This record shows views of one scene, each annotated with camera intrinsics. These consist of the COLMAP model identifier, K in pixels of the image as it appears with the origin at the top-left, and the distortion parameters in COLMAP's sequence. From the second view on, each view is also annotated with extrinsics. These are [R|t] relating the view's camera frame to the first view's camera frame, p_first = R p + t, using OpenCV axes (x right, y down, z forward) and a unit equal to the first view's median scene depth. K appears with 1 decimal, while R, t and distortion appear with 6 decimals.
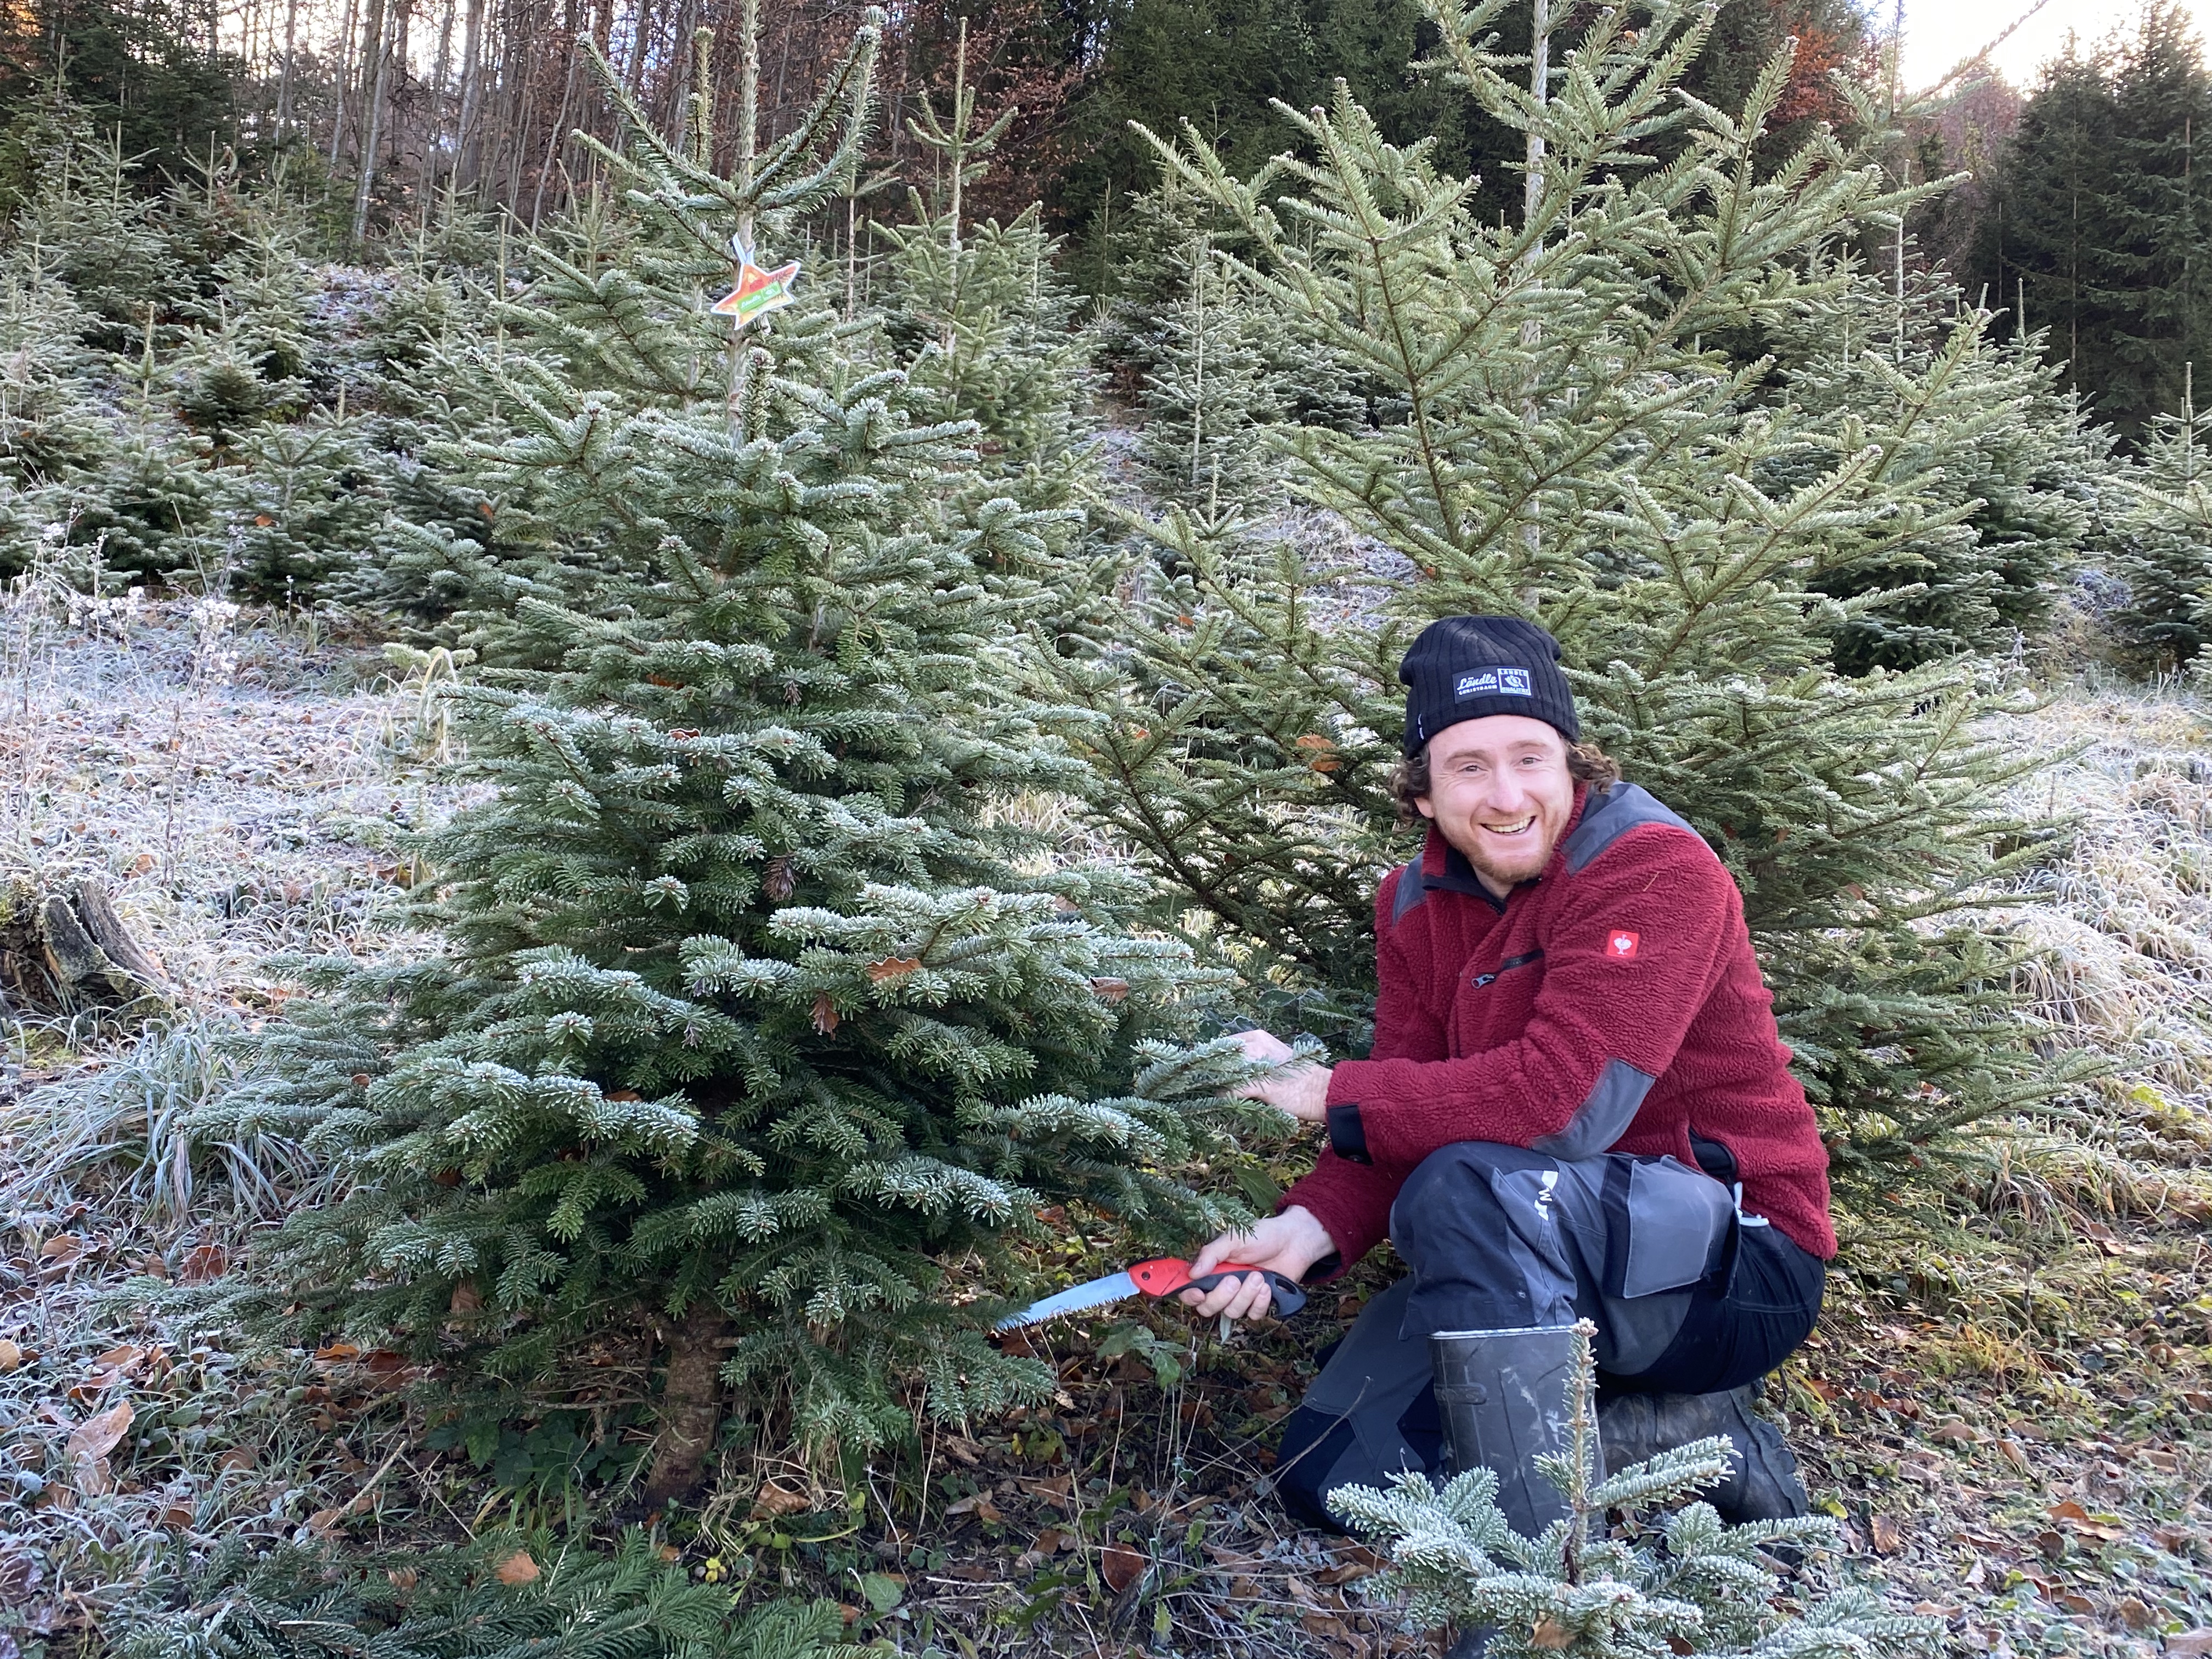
lens RADIAL K [[2124.2, 0, 1106.0], [0, 2124.2, 829.5], [0, 0, 1]] dist [0.007680, 0.003102]
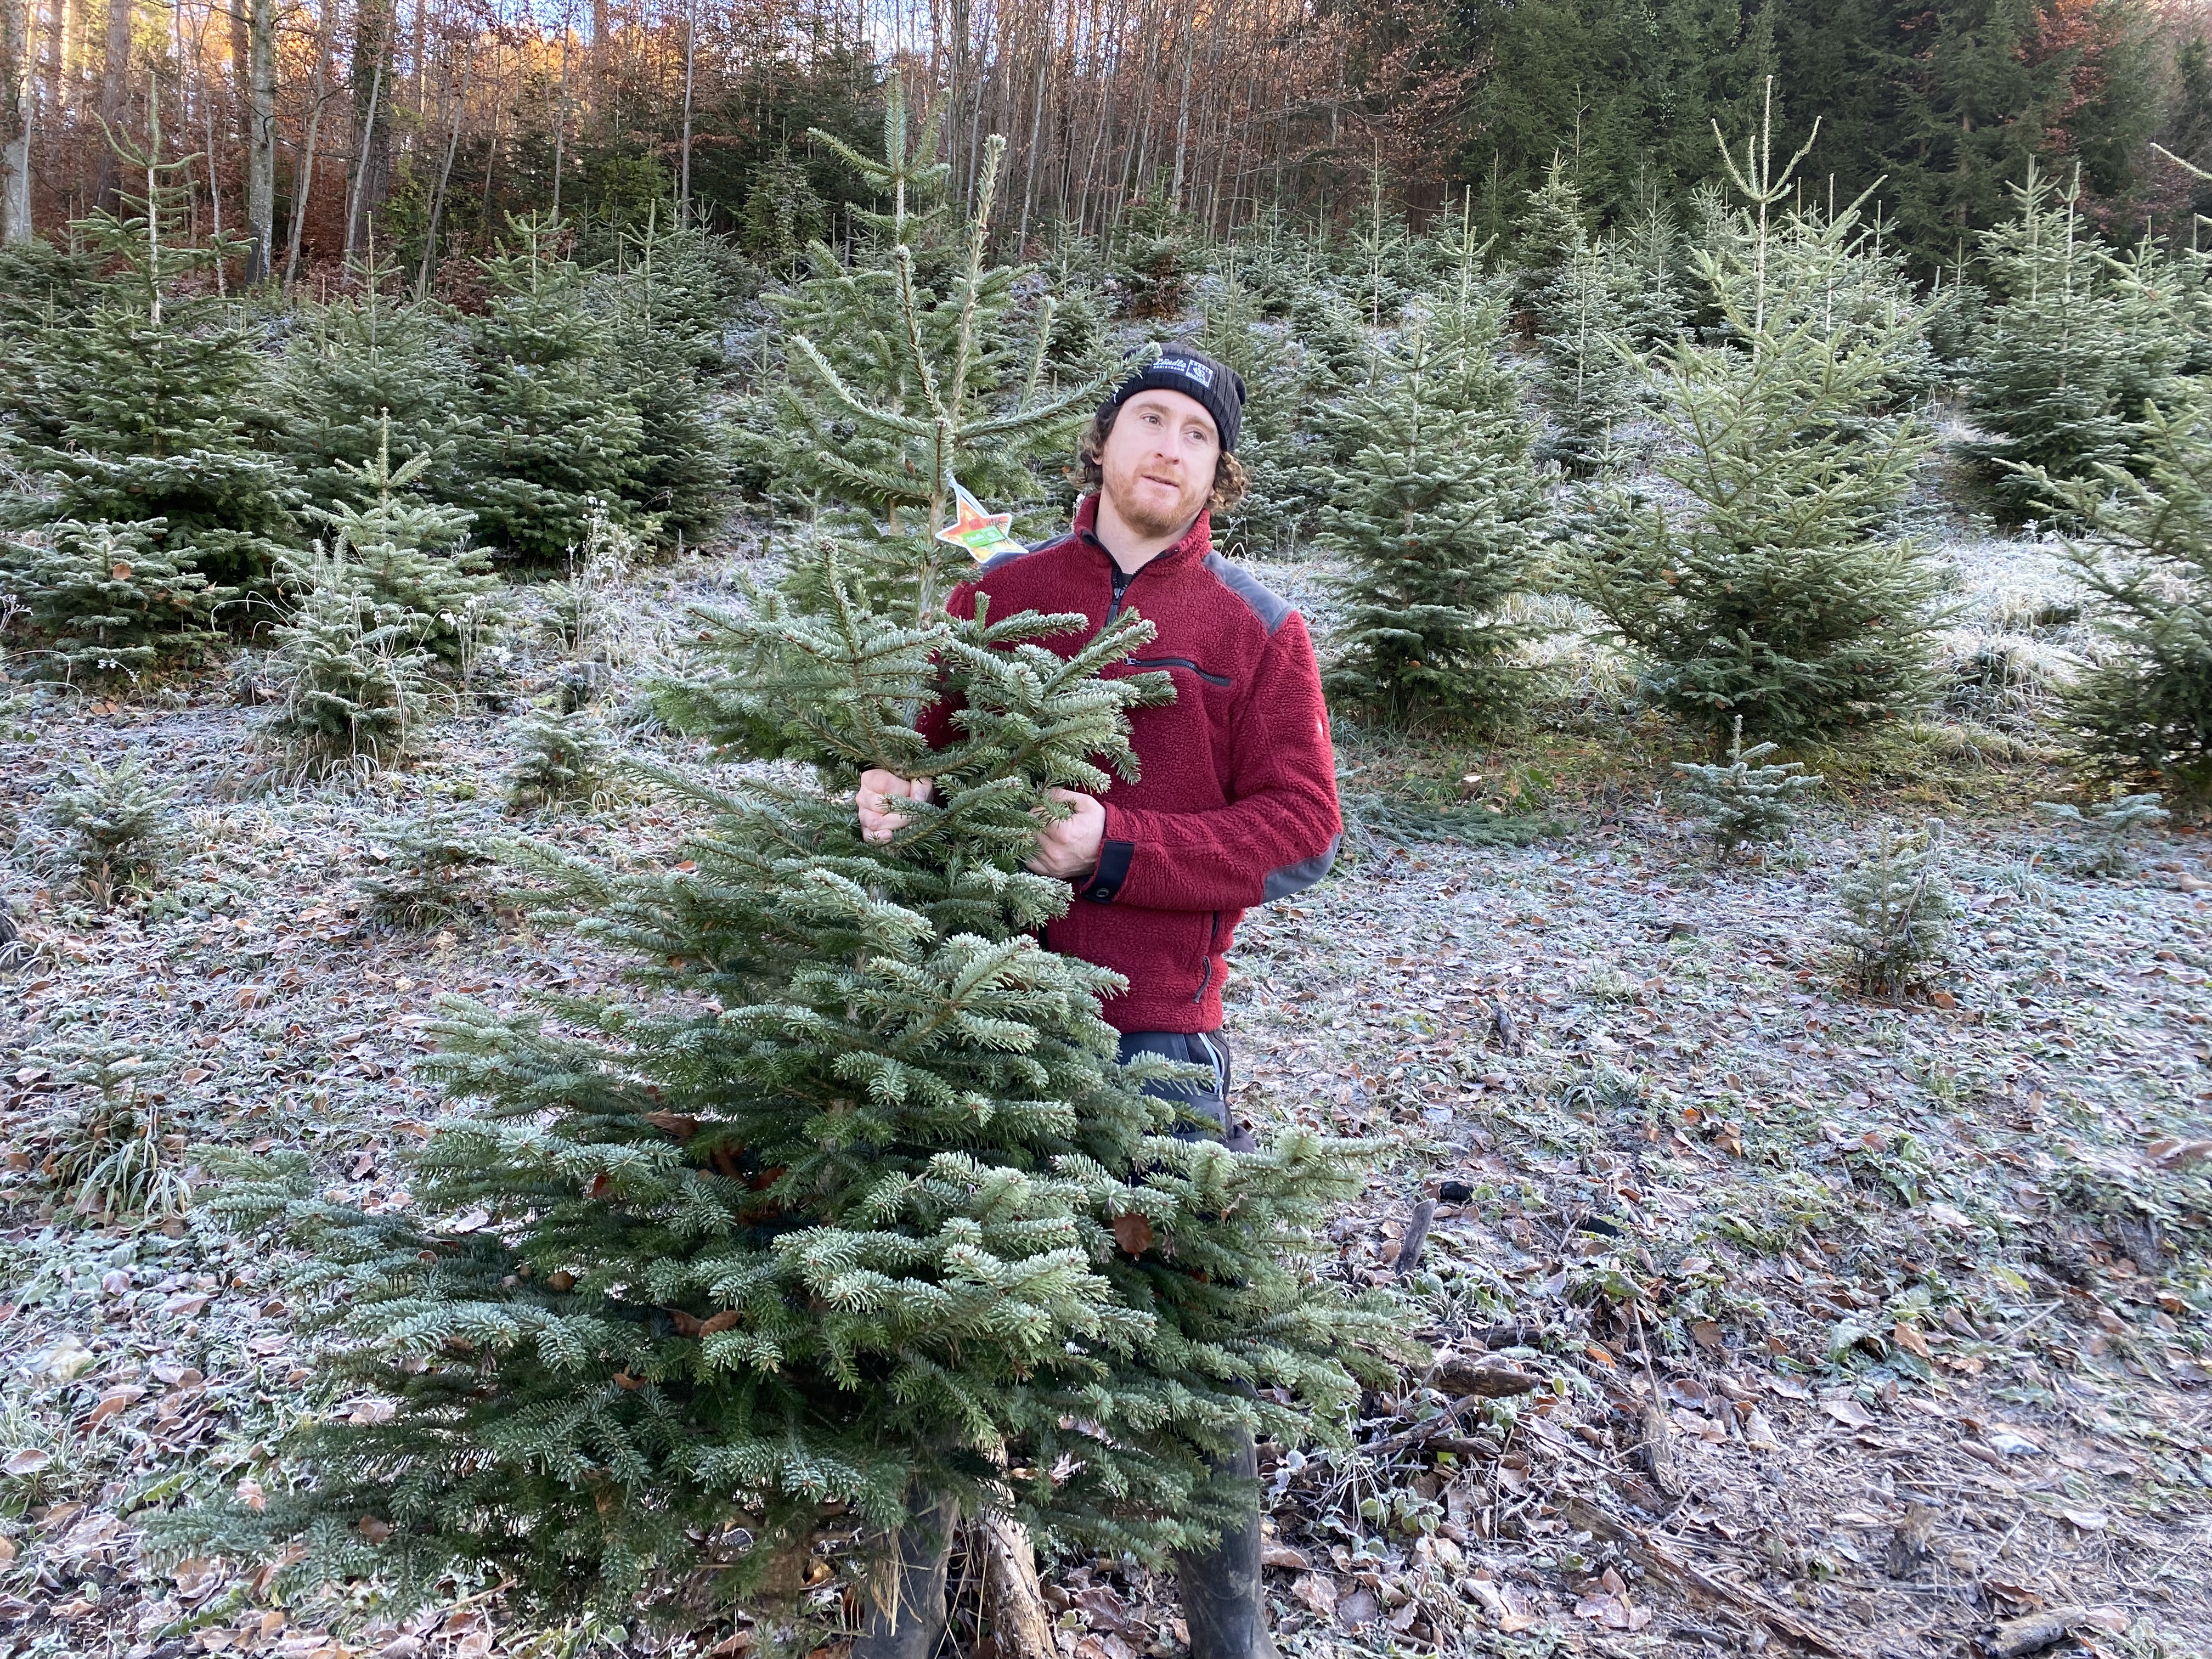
lens RADIAL K [[1649.9, 0, 1106.0], [0, 1649.9, 829.5], [0, 0, 1]] dist [0.033330, -0.051264]
pose [[0.976807, 0.002335, -0.214108, -0.035591], [0.020959, 0.994096, 0.106462, 0.010571], [0.213092, -0.108480, 0.970991, -0.296088]]
